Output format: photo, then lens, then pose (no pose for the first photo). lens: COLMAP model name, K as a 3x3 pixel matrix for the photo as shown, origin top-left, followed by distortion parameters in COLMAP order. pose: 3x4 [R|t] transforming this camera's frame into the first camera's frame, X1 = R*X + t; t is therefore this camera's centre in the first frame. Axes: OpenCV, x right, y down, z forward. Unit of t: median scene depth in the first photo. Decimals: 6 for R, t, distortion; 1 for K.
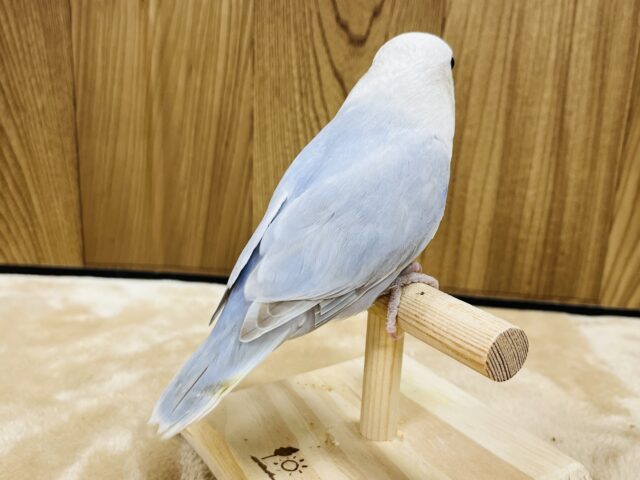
lens RADIAL K [[738.1, 0, 325.2], [0, 738.1, 239.6], [0, 0, 1]] dist [-0.003352, 0.000000]
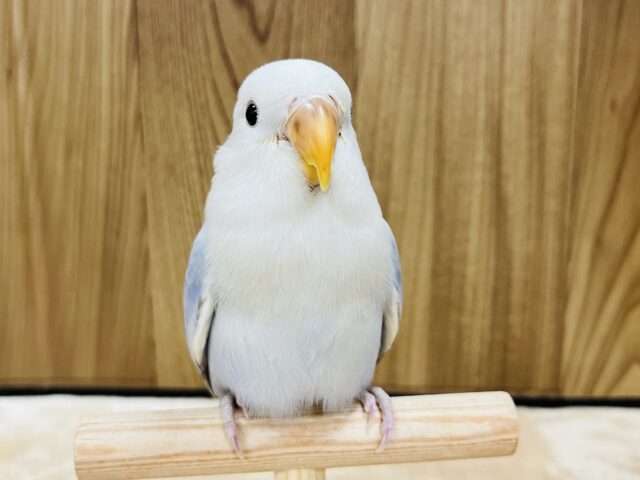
lens RADIAL K [[738.1, 0, 328.5], [0, 738.1, 235.7], [0, 0, 1]] dist [-0.003352, 0.000000]
pose [[0.997774, -0.055961, 0.036265, 0.083159], [0.058925, 0.994500, -0.086587, -0.038869], [-0.031220, 0.088531, 0.995584, 0.141112]]
